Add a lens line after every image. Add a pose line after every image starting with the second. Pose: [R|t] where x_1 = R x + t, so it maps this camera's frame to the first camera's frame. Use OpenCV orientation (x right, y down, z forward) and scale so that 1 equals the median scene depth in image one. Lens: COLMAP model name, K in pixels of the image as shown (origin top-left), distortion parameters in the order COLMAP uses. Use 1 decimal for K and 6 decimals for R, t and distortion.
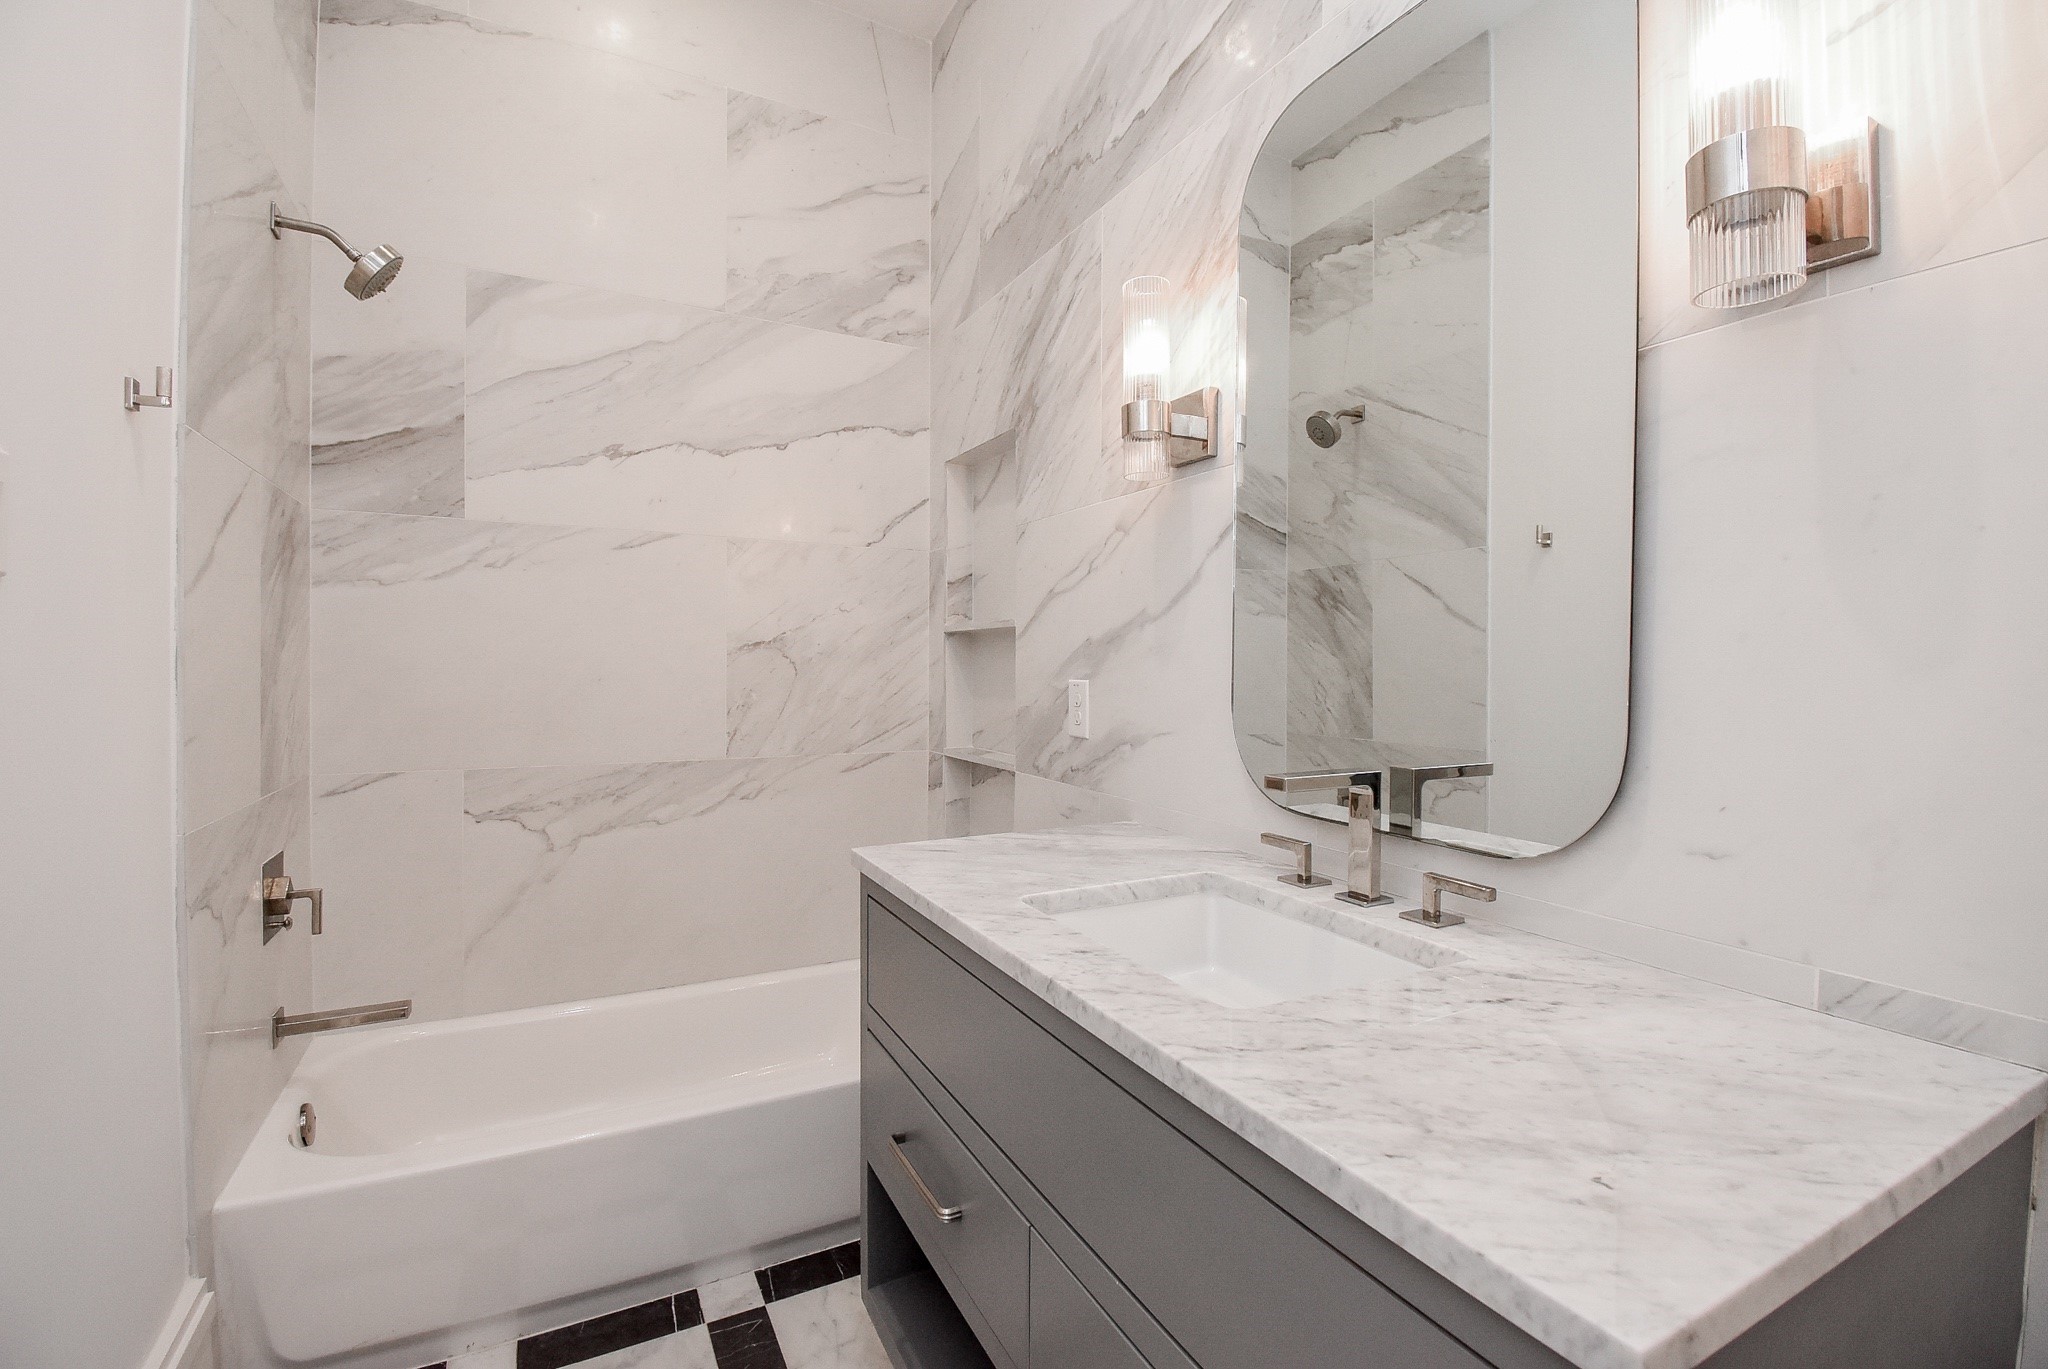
lens RADIAL K [[915.7, 0, 1022.3], [0, 915.7, 675.7], [0, 0, 1]] dist [0.001062, -0.009944]
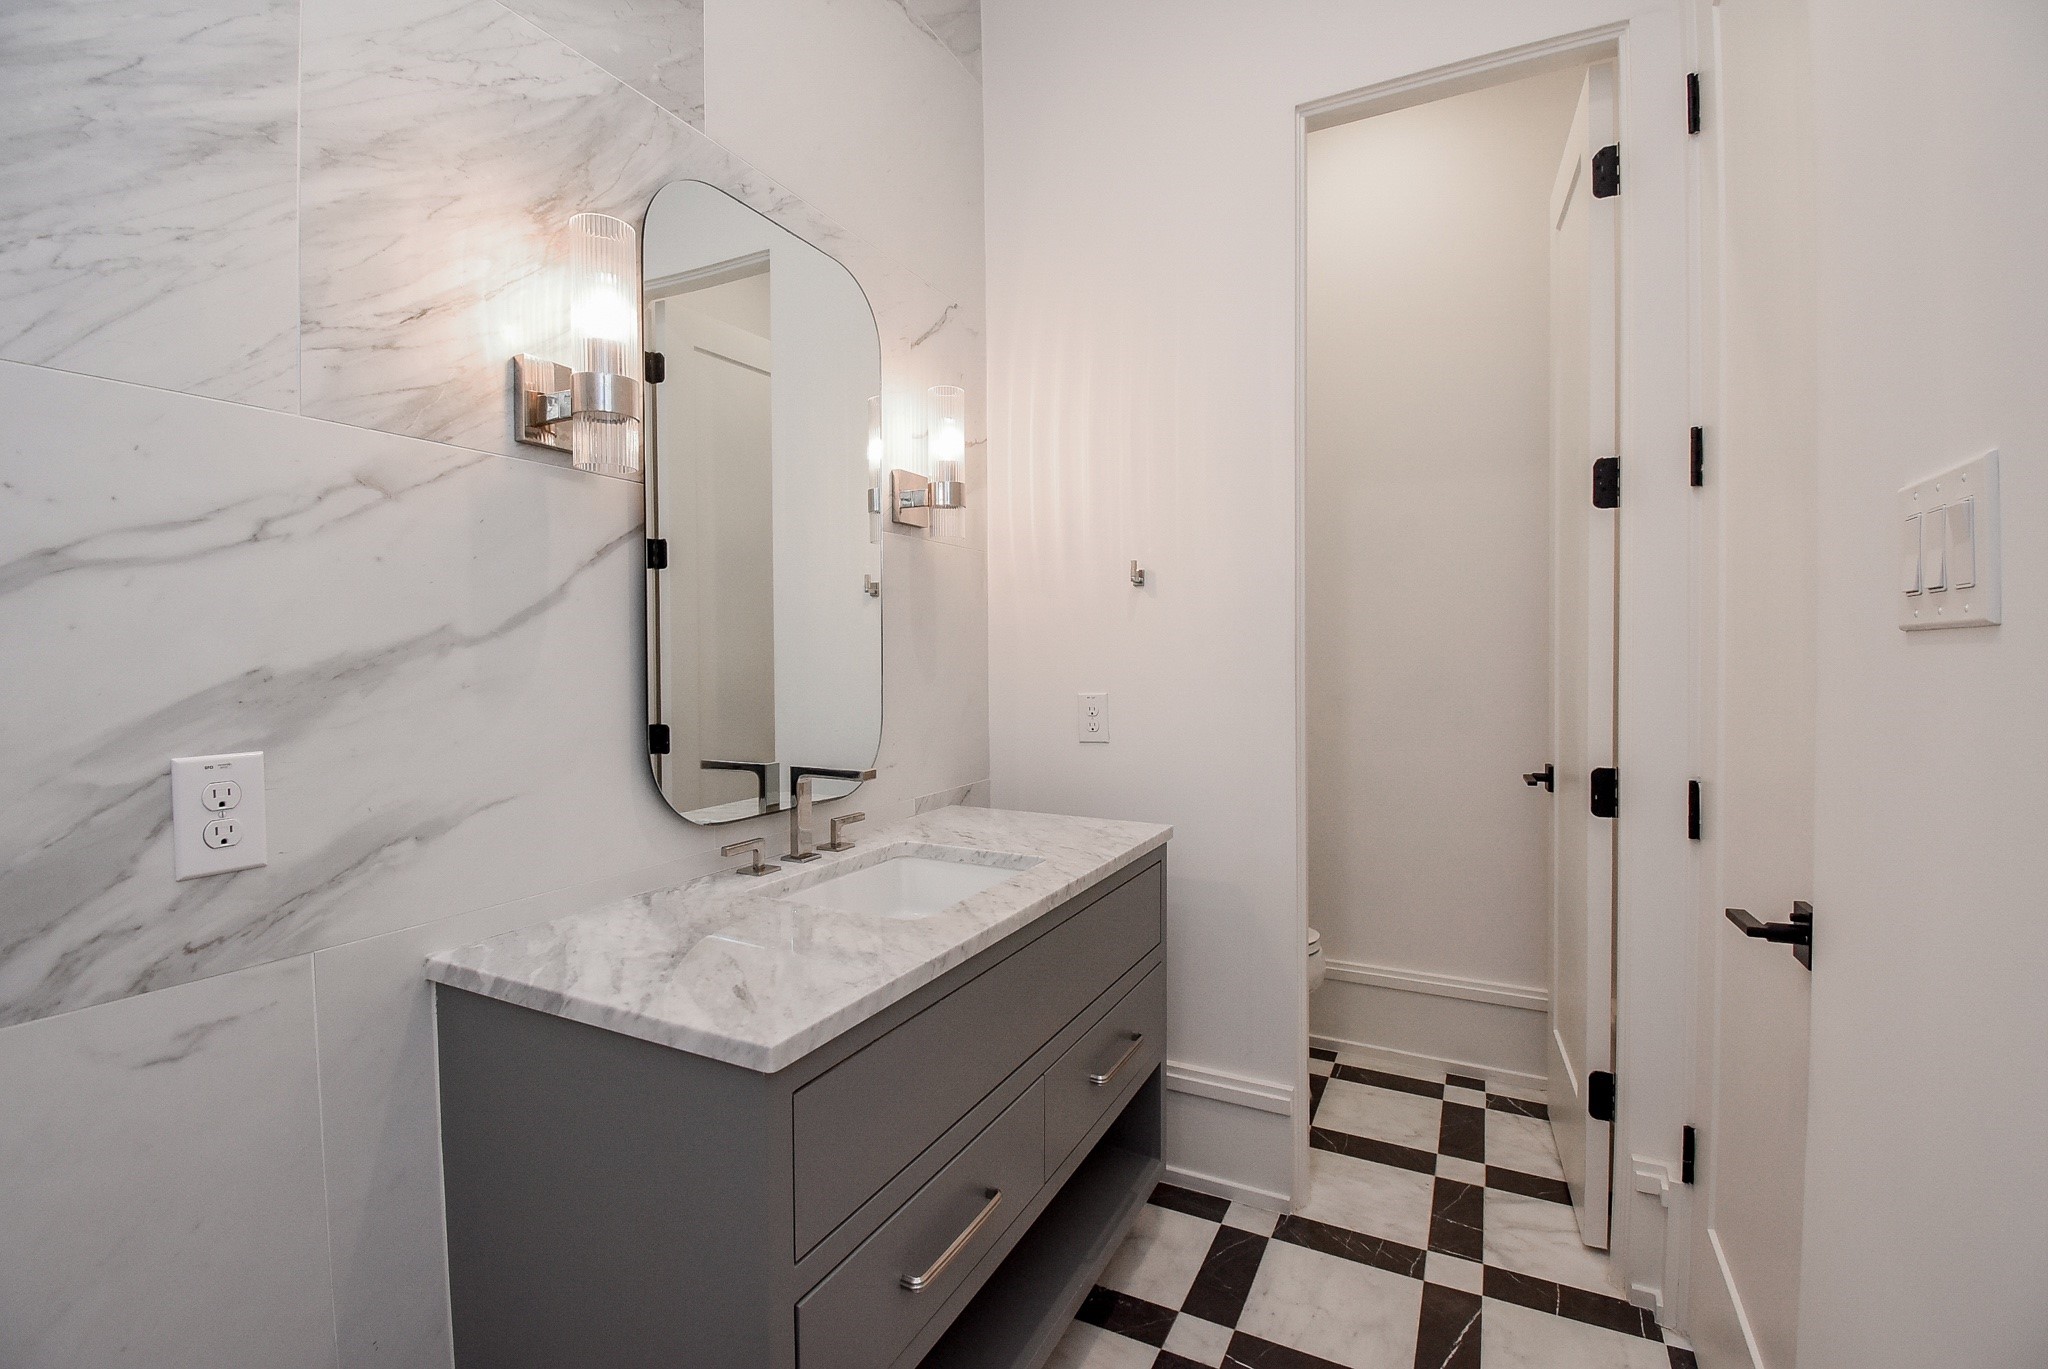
lens RADIAL K [[915.7, 0, 1020.3], [0, 915.7, 675.2], [0, 0, 1]] dist [0.001062, -0.009944]
pose [[-0.582026, -0.018026, 0.812970, -0.602973], [0.019150, 0.999173, 0.035865, -0.048787], [-0.812945, 0.036442, -0.581200, 0.977279]]
